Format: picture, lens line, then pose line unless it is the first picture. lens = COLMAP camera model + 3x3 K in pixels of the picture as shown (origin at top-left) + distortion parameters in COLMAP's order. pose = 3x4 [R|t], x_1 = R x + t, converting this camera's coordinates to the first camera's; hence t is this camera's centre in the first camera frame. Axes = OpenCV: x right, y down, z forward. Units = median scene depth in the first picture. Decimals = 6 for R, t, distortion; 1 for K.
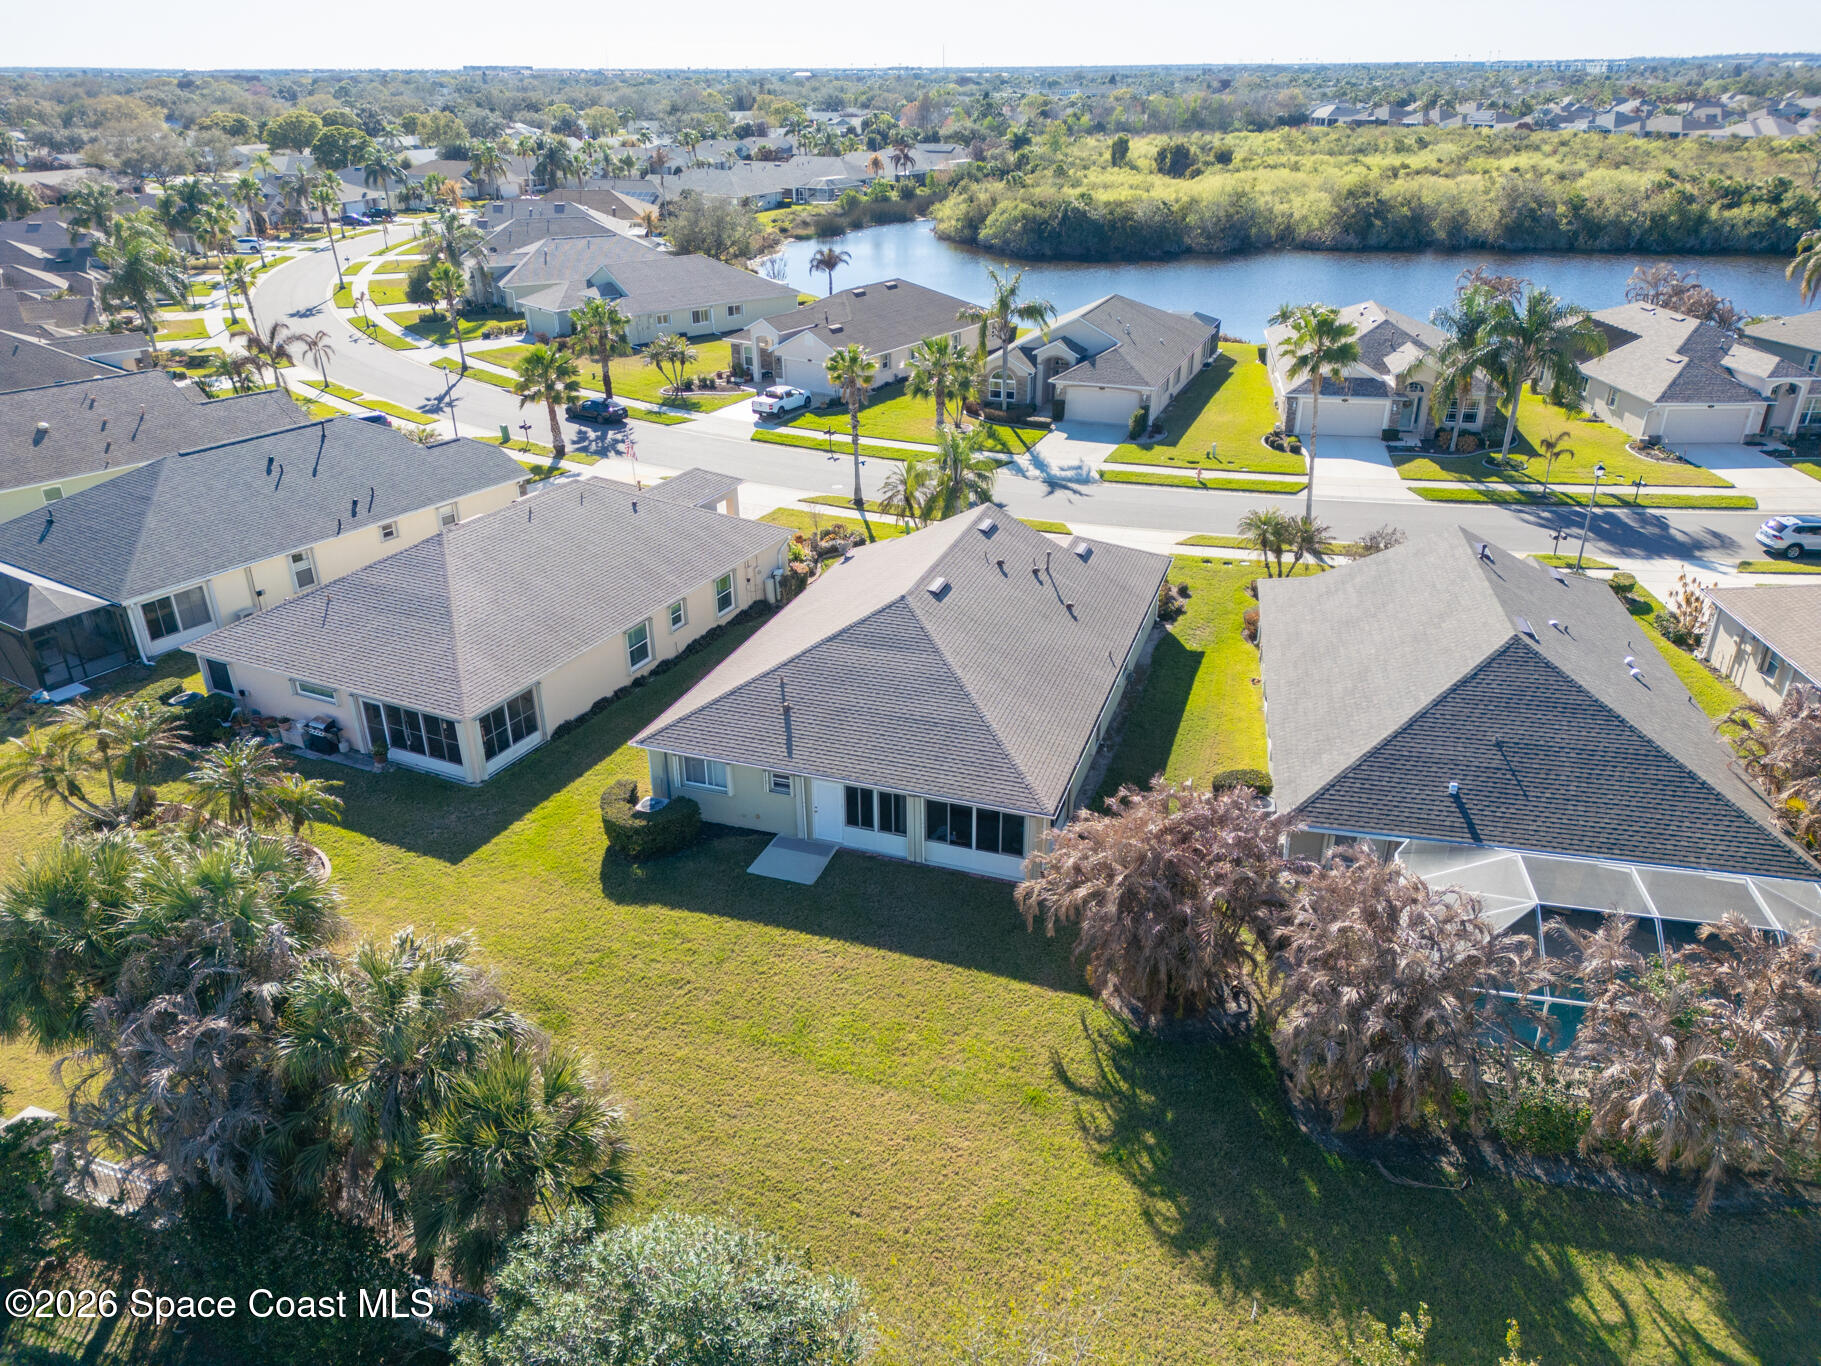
lens RADIAL K [[1266.1, 0, 911.8], [0, 1266.1, 687.4], [0, 0, 1]] dist [0.081830, -0.075881]
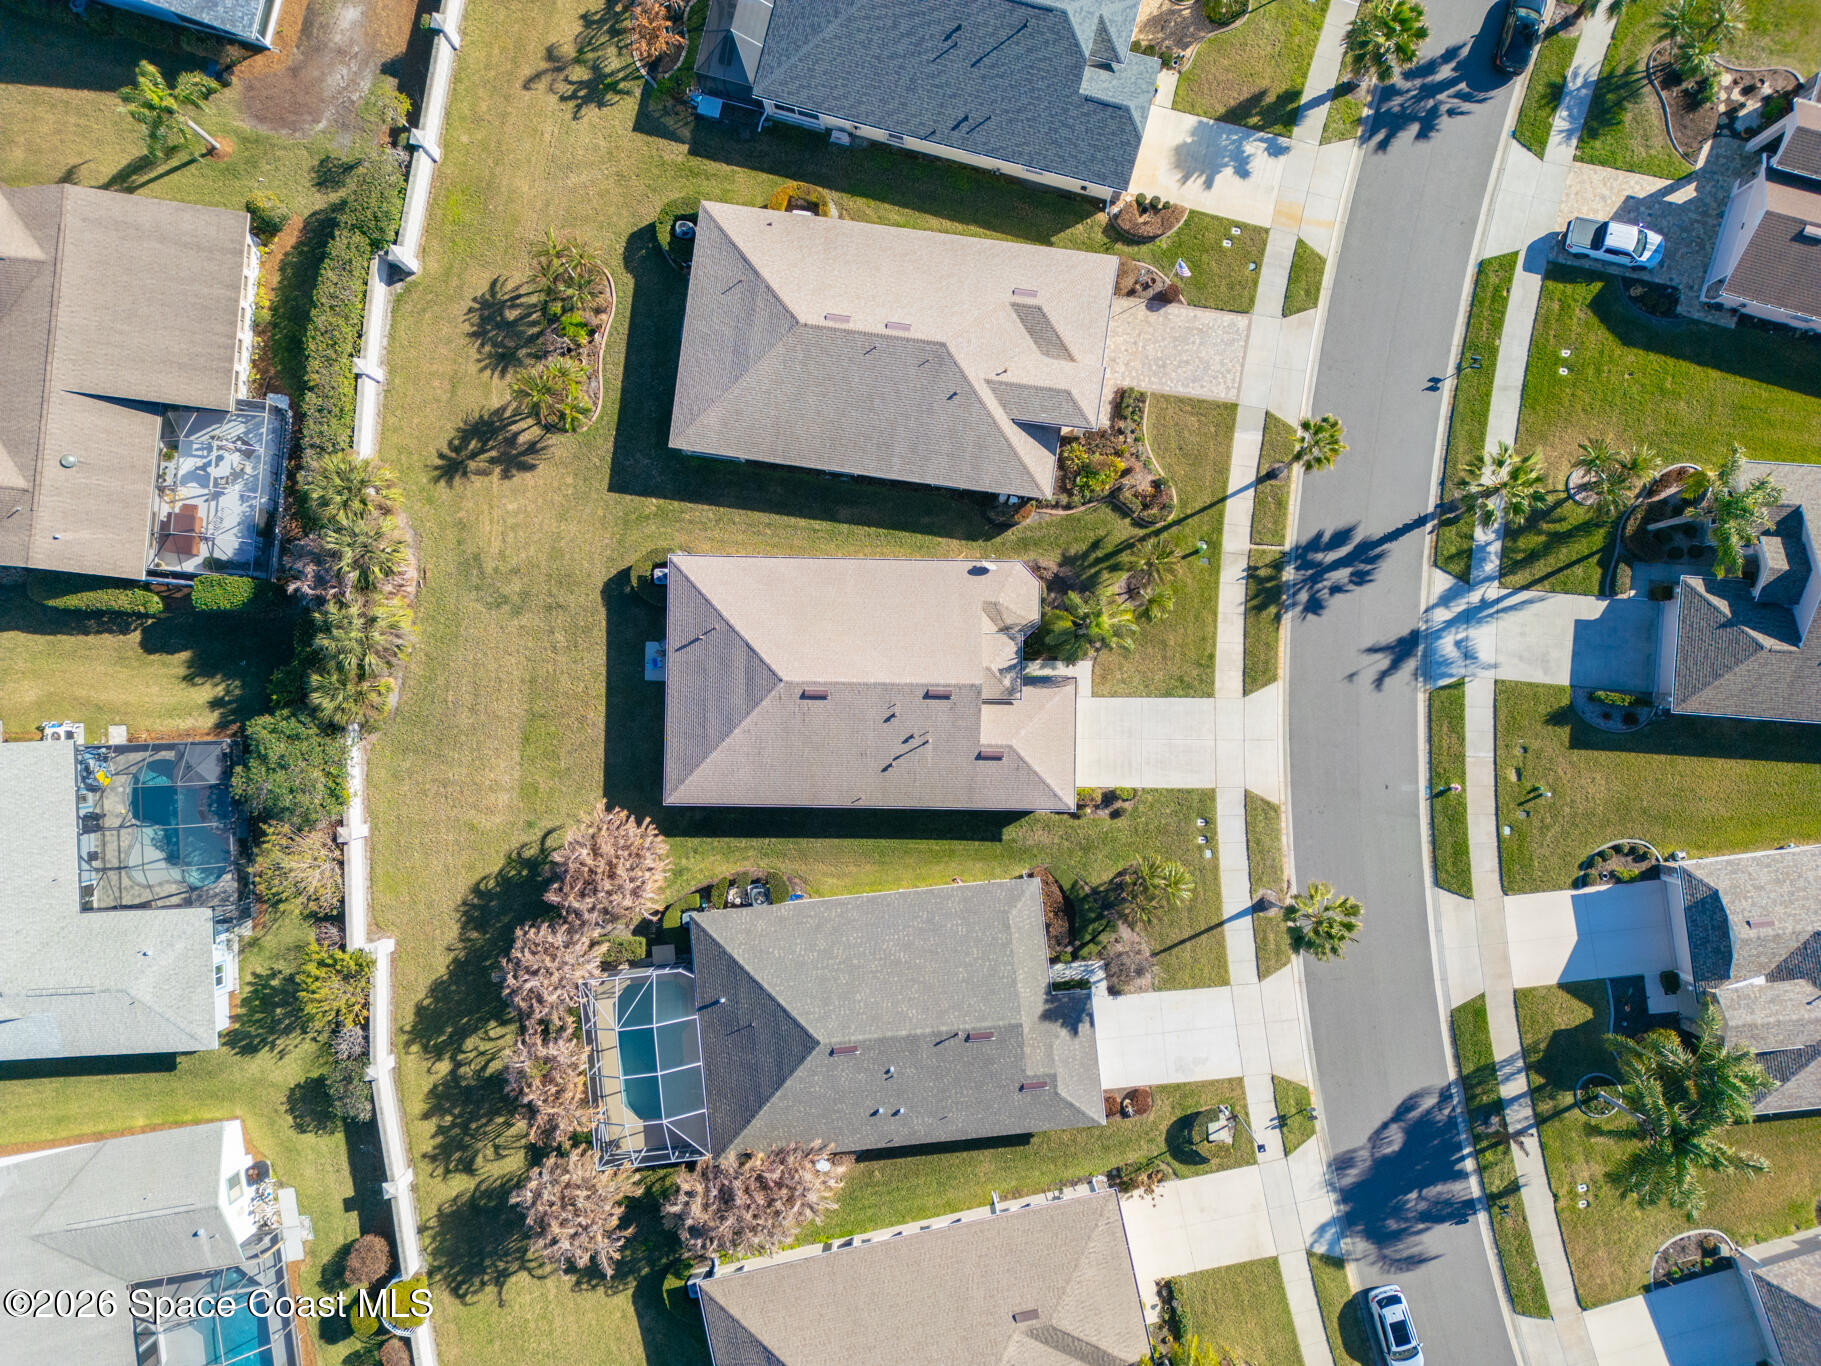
lens RADIAL K [[1266.1, 0, 911.3], [0, 1266.1, 681.5], [0, 0, 1]] dist [0.081830, -0.075881]
pose [[0.308522, 0.951156, -0.010829, 0.034592], [-0.401483, 0.140531, 0.905021, -0.877904], [0.862337, -0.274871, 0.425230, 0.265741]]
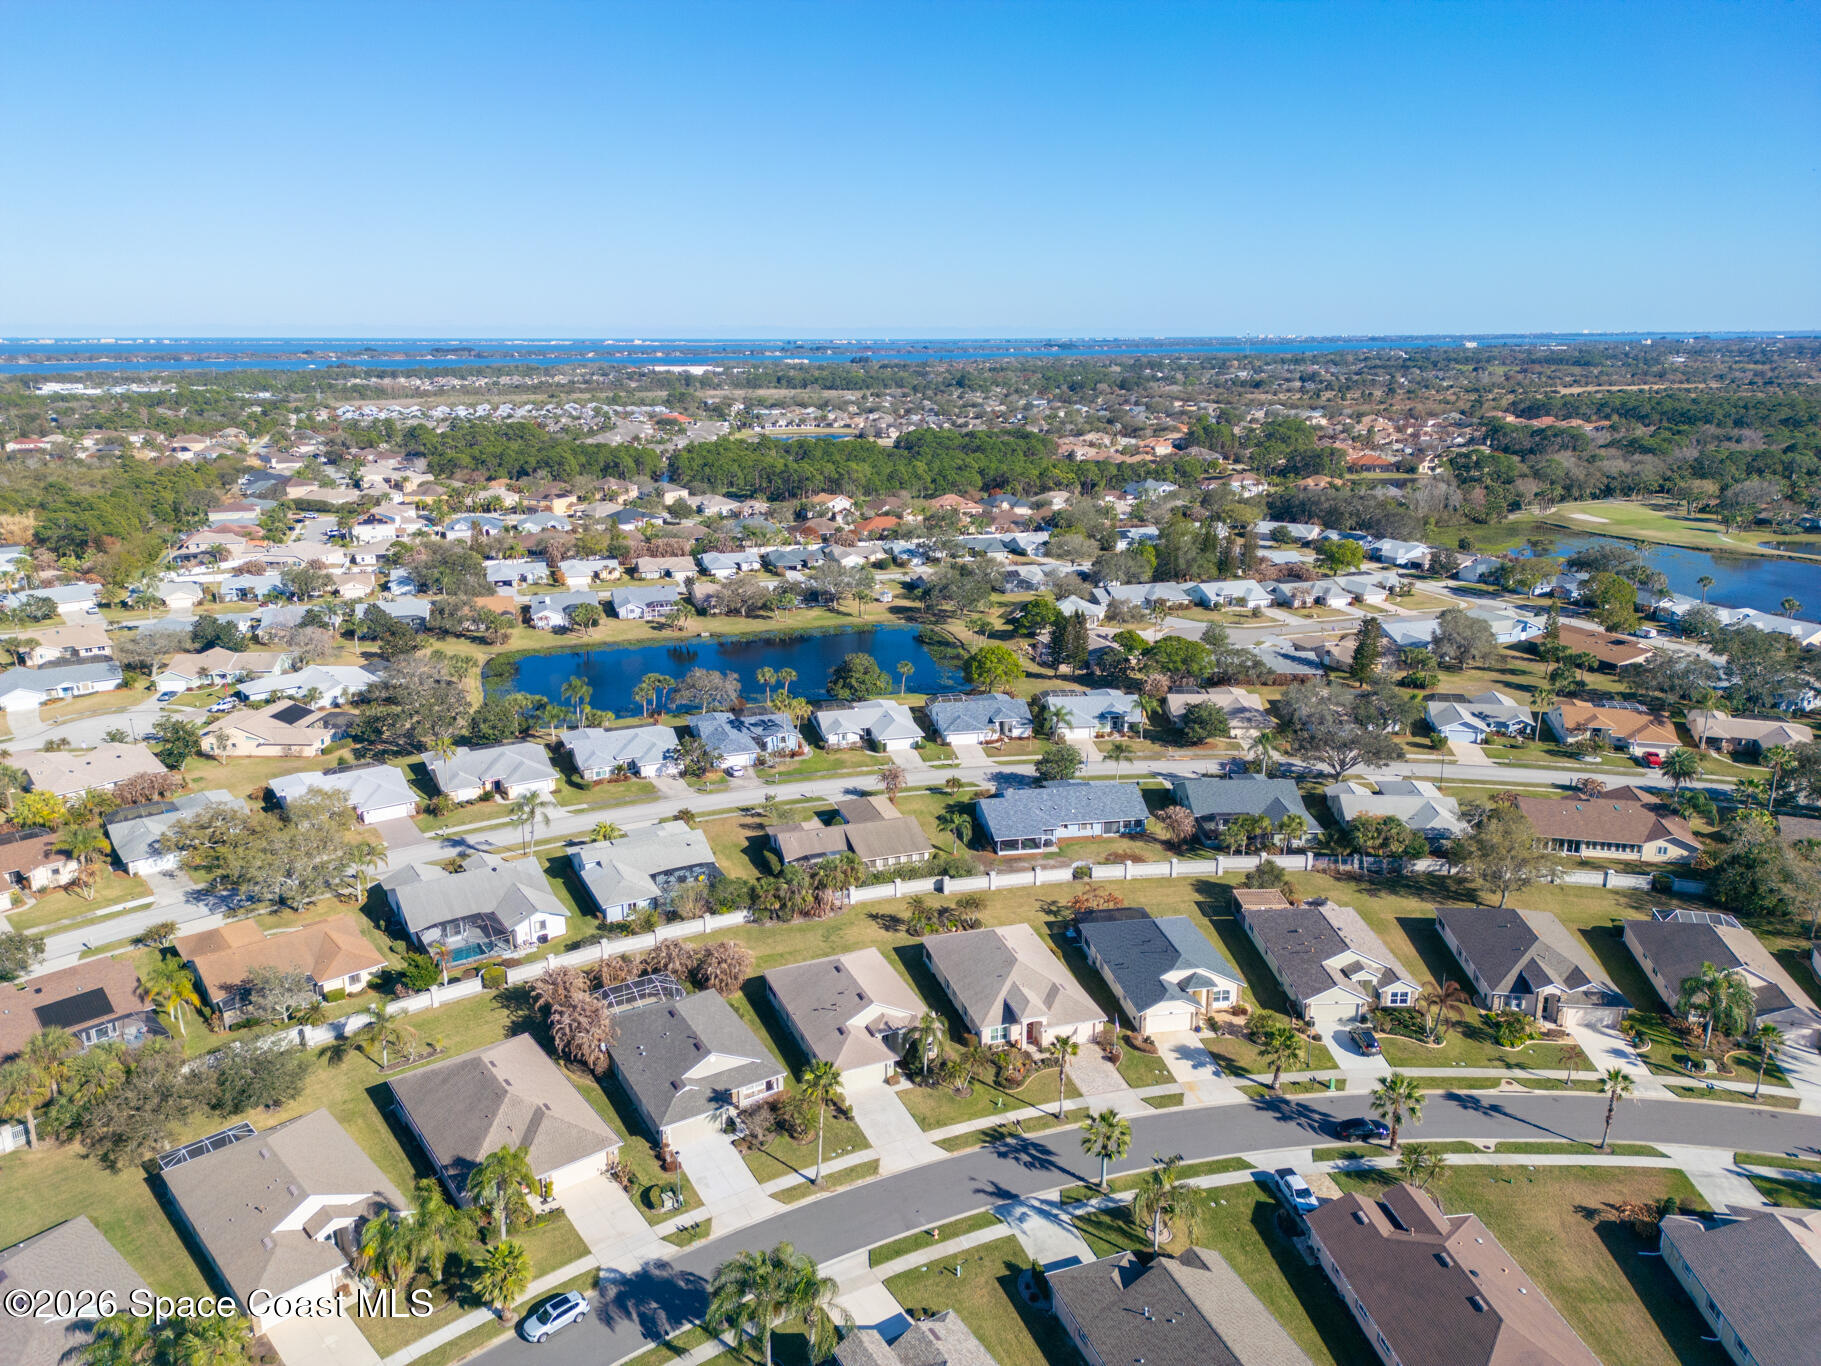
lens RADIAL K [[1266.1, 0, 913.6], [0, 1266.1, 693.2], [0, 0, 1]] dist [0.081830, -0.075881]
pose [[-0.737743, 0.185851, -0.648996, 1.045411], [-0.286871, 0.783934, 0.550593, -1.397159], [0.611098, 0.592374, -0.525026, 1.371625]]
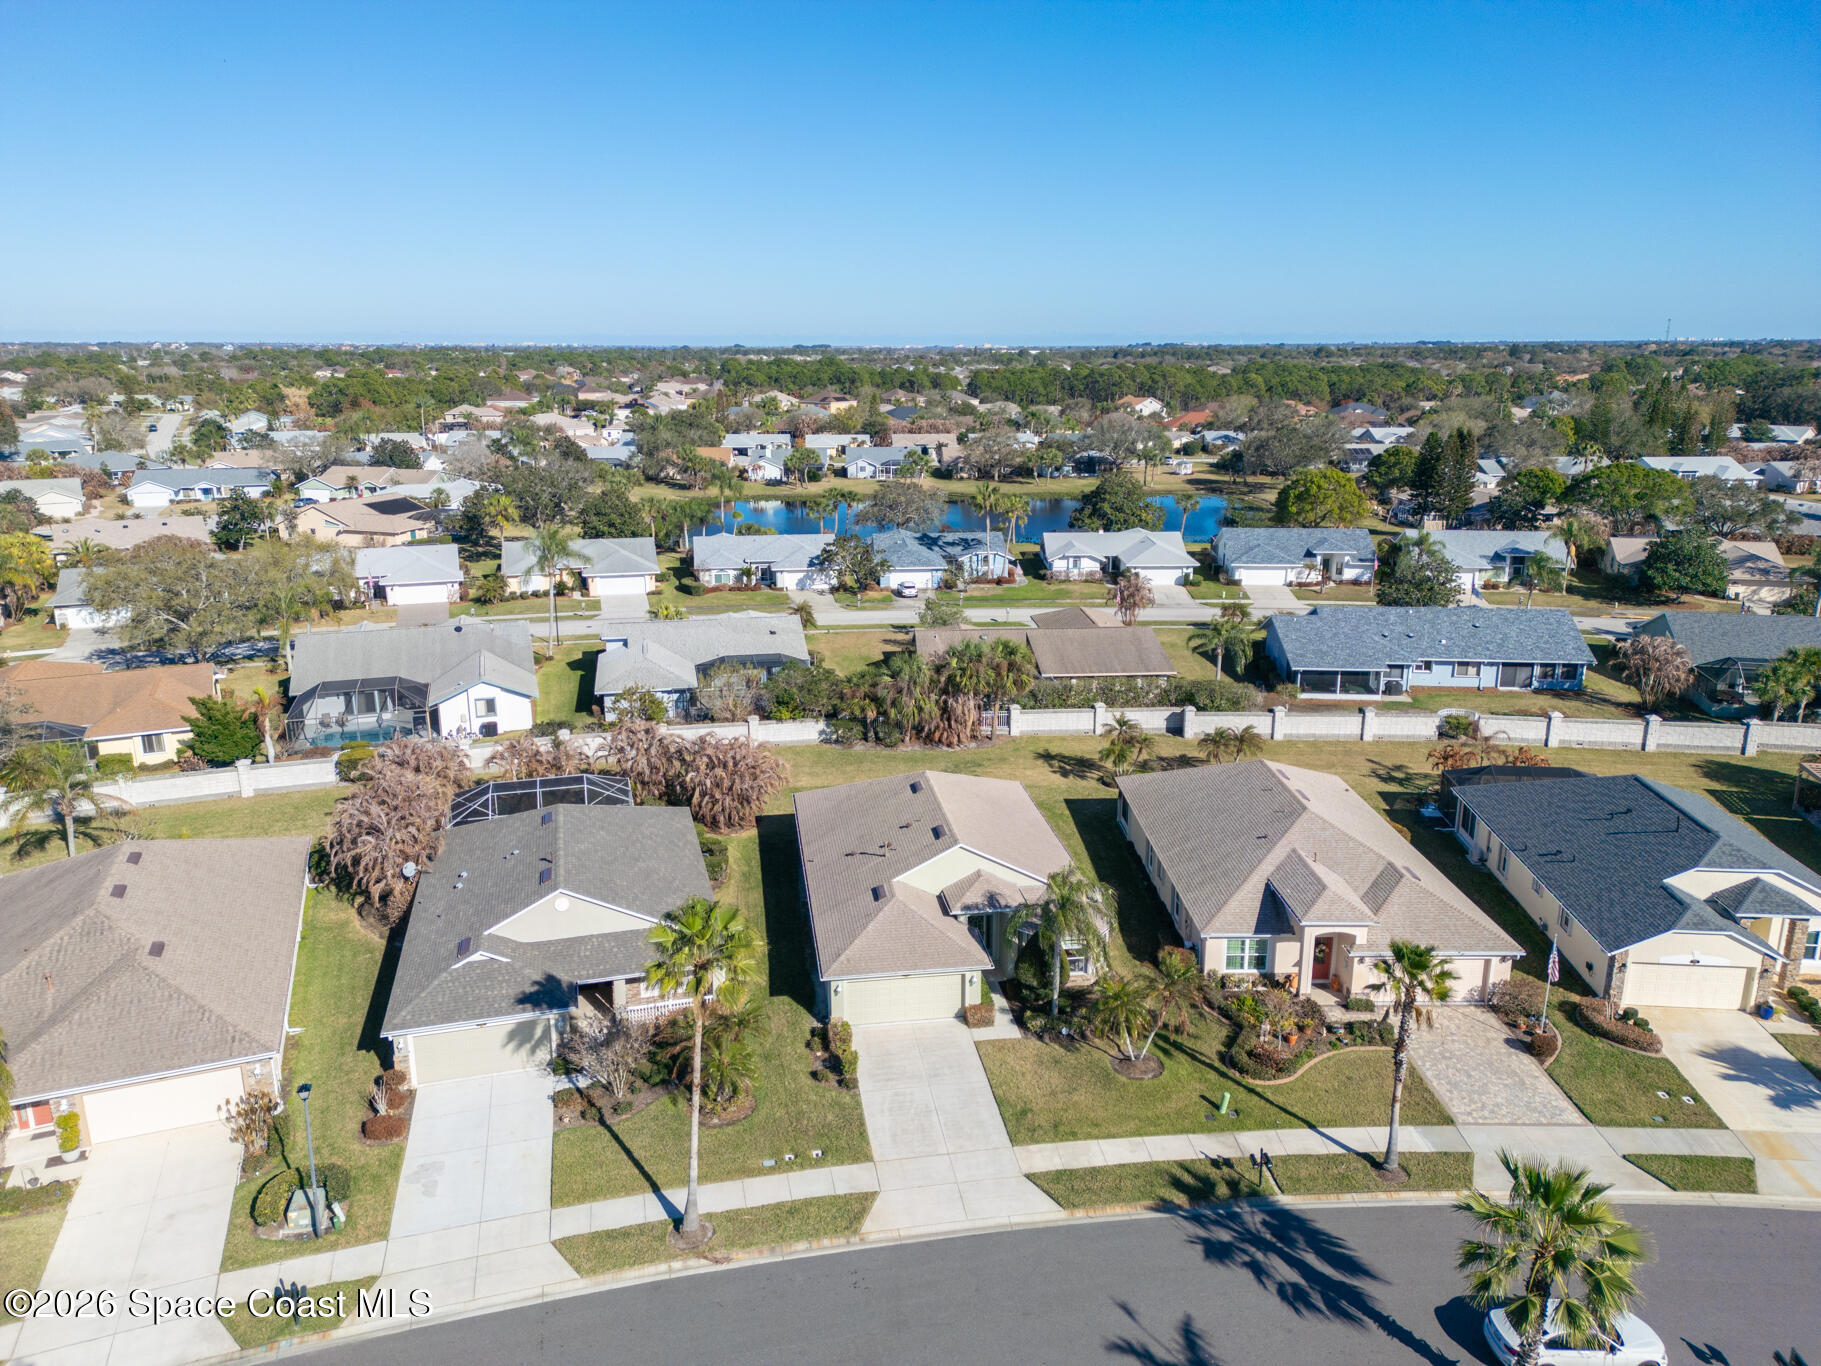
lens RADIAL K [[1266.1, 0, 911.0], [0, 1266.1, 678.6], [0, 0, 1]] dist [0.081830, -0.075881]
pose [[-0.889278, 0.117722, -0.441957, 0.398409], [-0.194391, 0.777401, 0.598214, -0.636406], [0.414000, 0.617891, -0.668442, 1.123503]]
